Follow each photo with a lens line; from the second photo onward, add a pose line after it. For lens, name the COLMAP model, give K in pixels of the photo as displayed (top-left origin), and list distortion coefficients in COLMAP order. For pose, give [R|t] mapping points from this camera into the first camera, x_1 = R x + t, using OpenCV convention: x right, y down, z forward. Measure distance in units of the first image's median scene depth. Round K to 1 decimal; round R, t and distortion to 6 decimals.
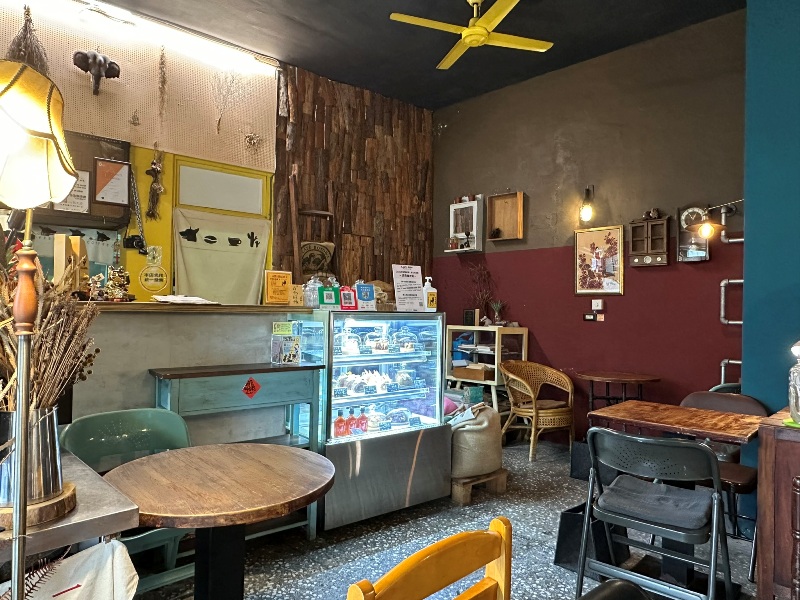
lens RADIAL K [[523.5, 0, 399.8], [0, 523.5, 304.9], [0, 0, 1]] dist [-0.017427, 0.003897]
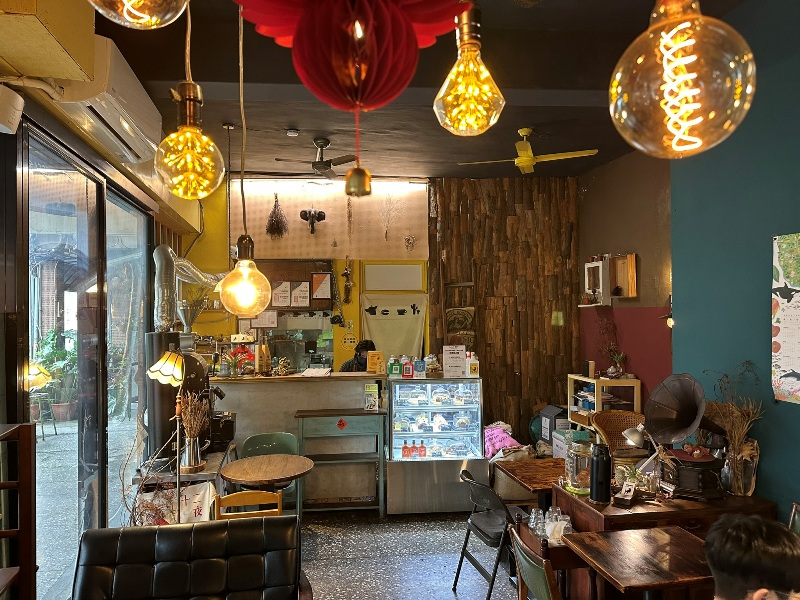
lens RADIAL K [[561.3, 0, 400.9], [0, 561.3, 296.3], [0, 0, 1]] dist [0.084459, -0.000392]
pose [[0.824815, -0.038163, -0.564114, 0.543312], [0.030753, 0.999271, -0.022636, -0.126213], [0.564566, 0.001322, 0.825387, -0.273048]]
